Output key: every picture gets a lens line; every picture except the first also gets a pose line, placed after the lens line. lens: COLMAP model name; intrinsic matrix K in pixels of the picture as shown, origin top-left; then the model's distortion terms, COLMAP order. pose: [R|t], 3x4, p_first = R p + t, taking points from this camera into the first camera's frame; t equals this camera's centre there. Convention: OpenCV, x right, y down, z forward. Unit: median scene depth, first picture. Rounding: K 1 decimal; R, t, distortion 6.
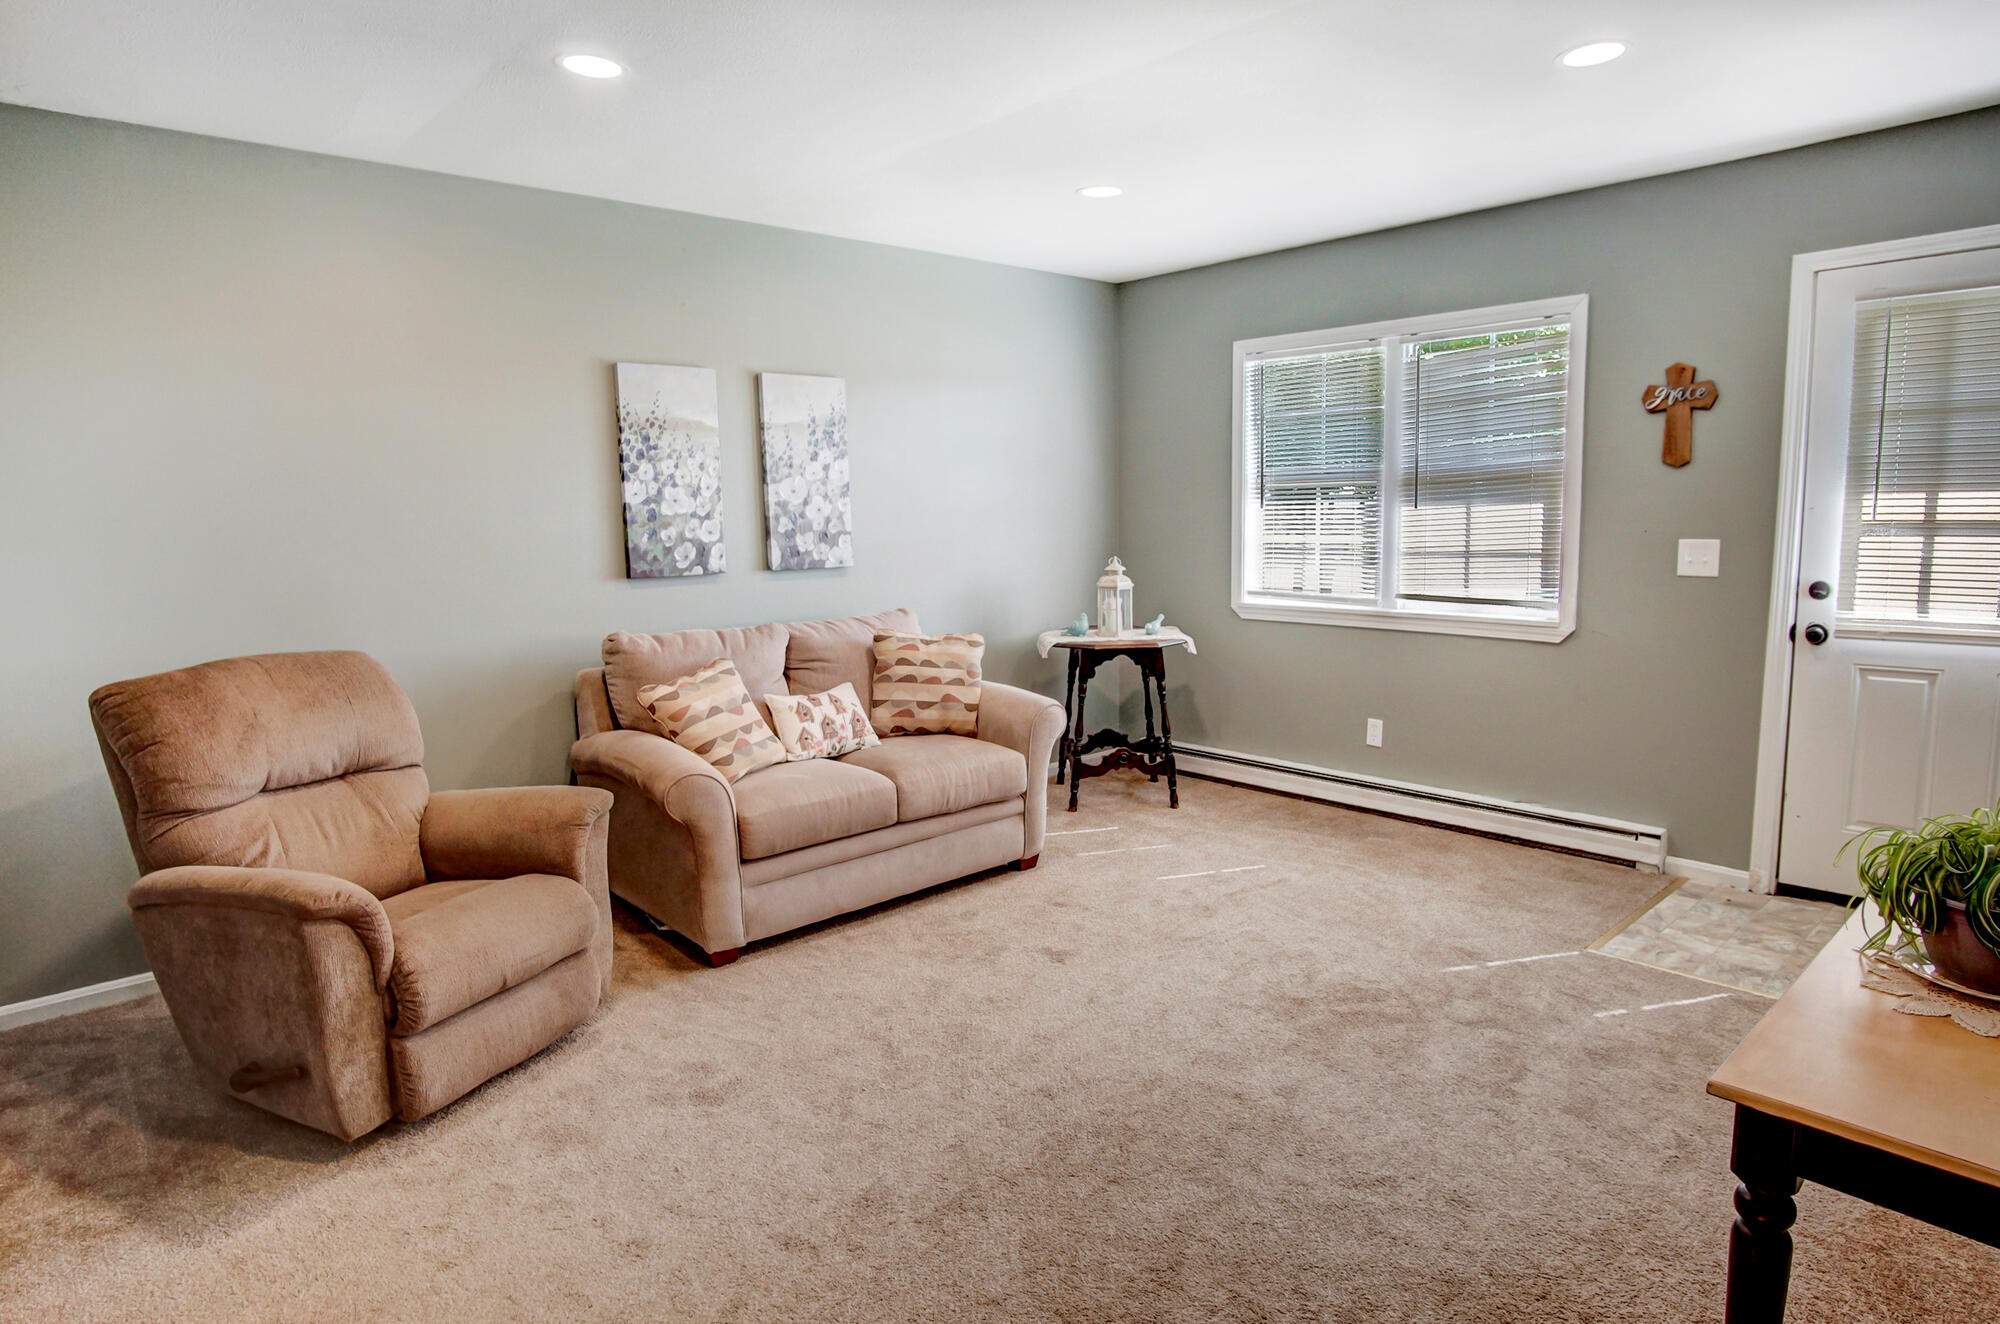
lens RADIAL K [[1109.1, 0, 1035.6], [0, 1109.1, 660.6], [0, 0, 1]] dist [-0.025808, 0.001001]
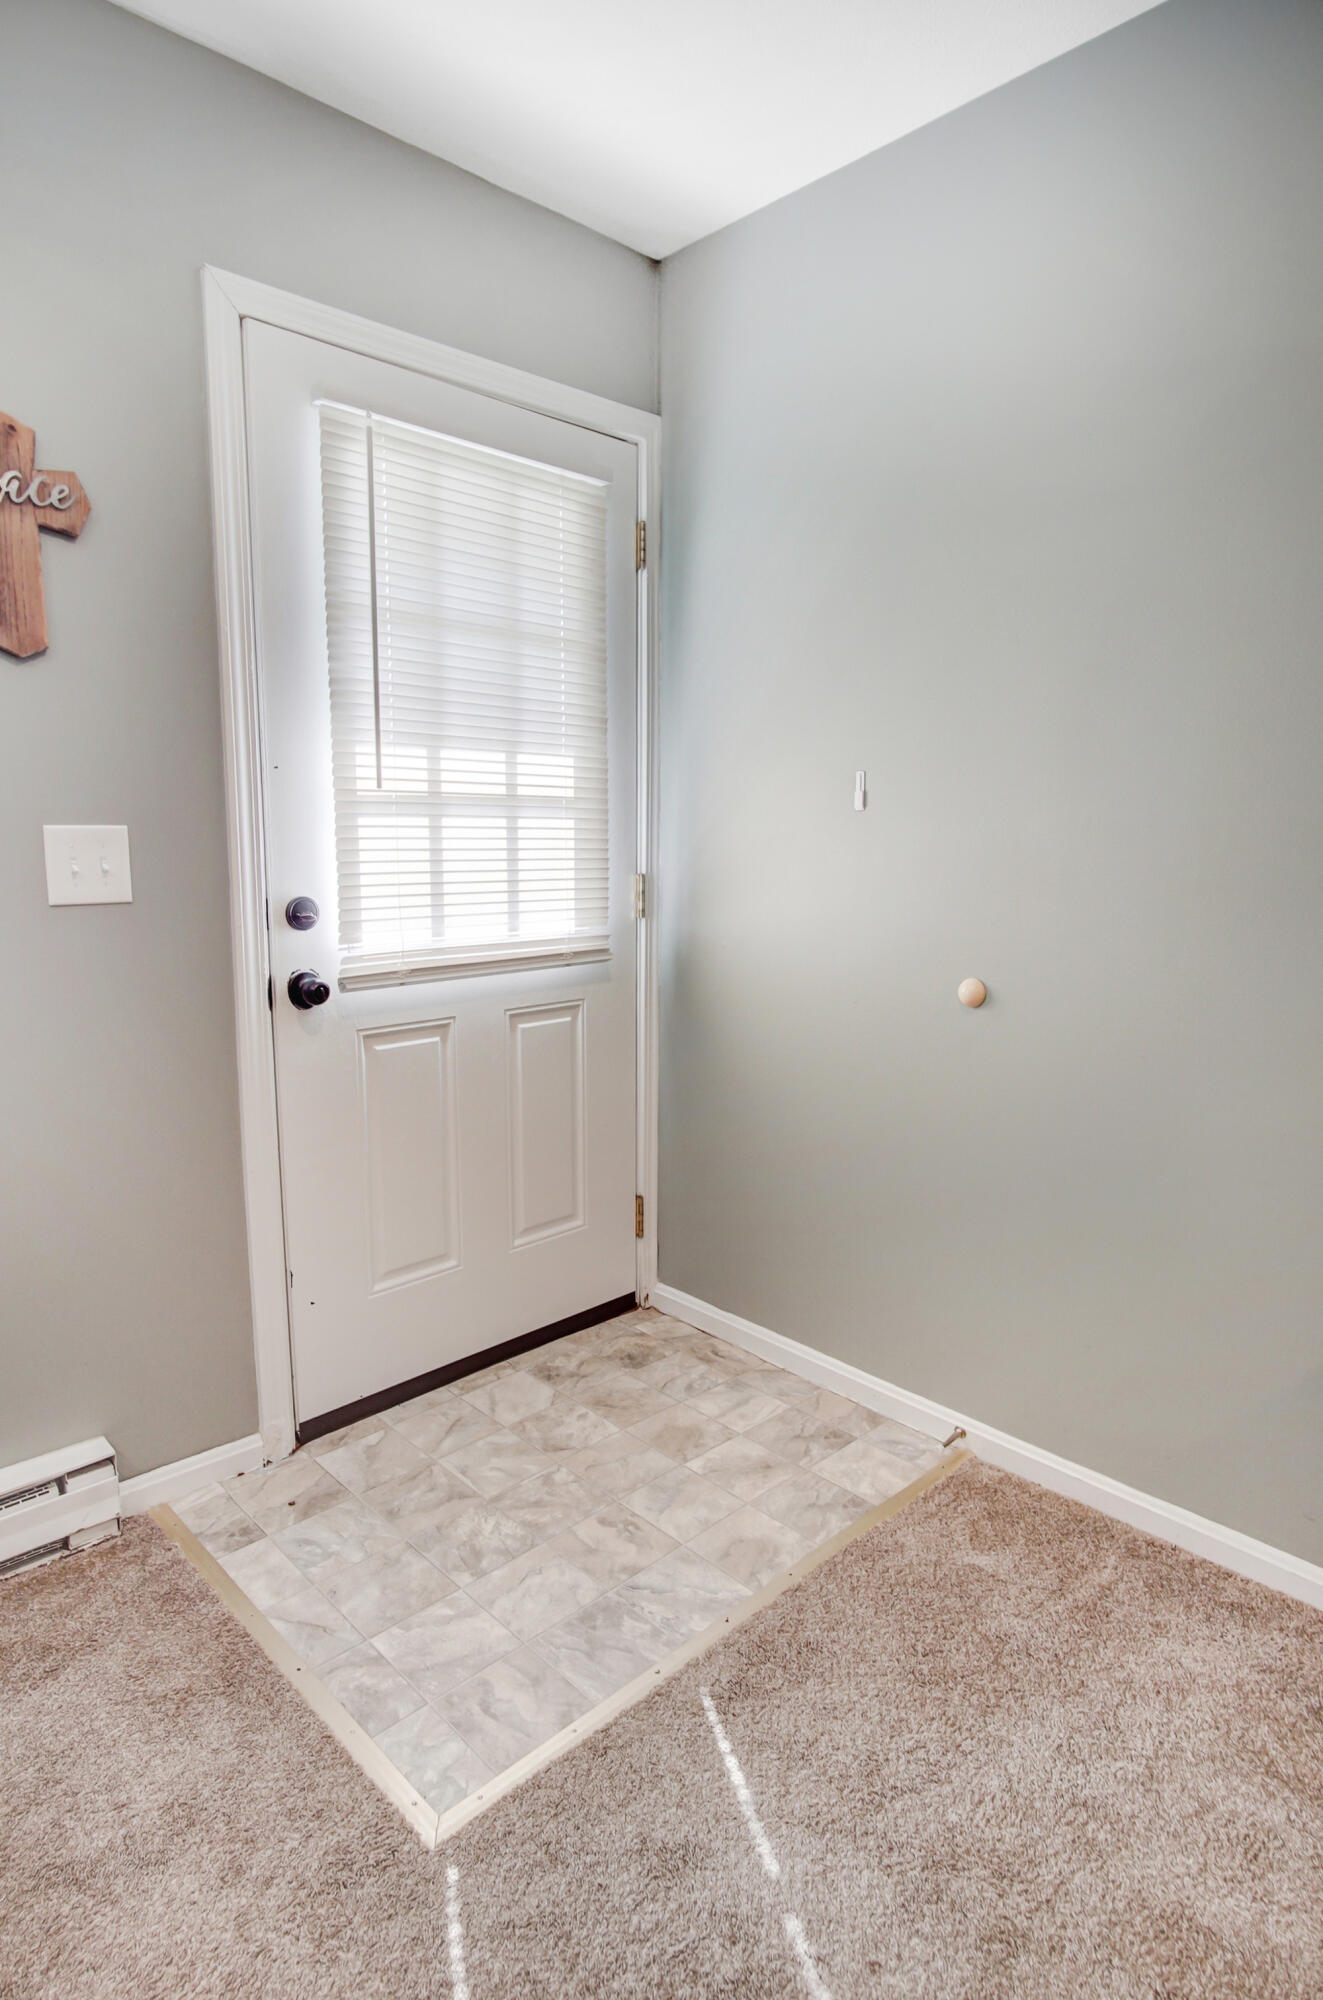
lens RADIAL K [[1109.1, 0, 661.5], [0, 1109.1, 1000.0], [0, 0, 1]] dist [-0.025808, 0.001001]
pose [[-0.005220, -0.130343, 0.991455, 0.123197], [0.133411, 0.982515, 0.129870, -0.061215], [-0.991047, 0.132949, 0.012260, 0.716875]]
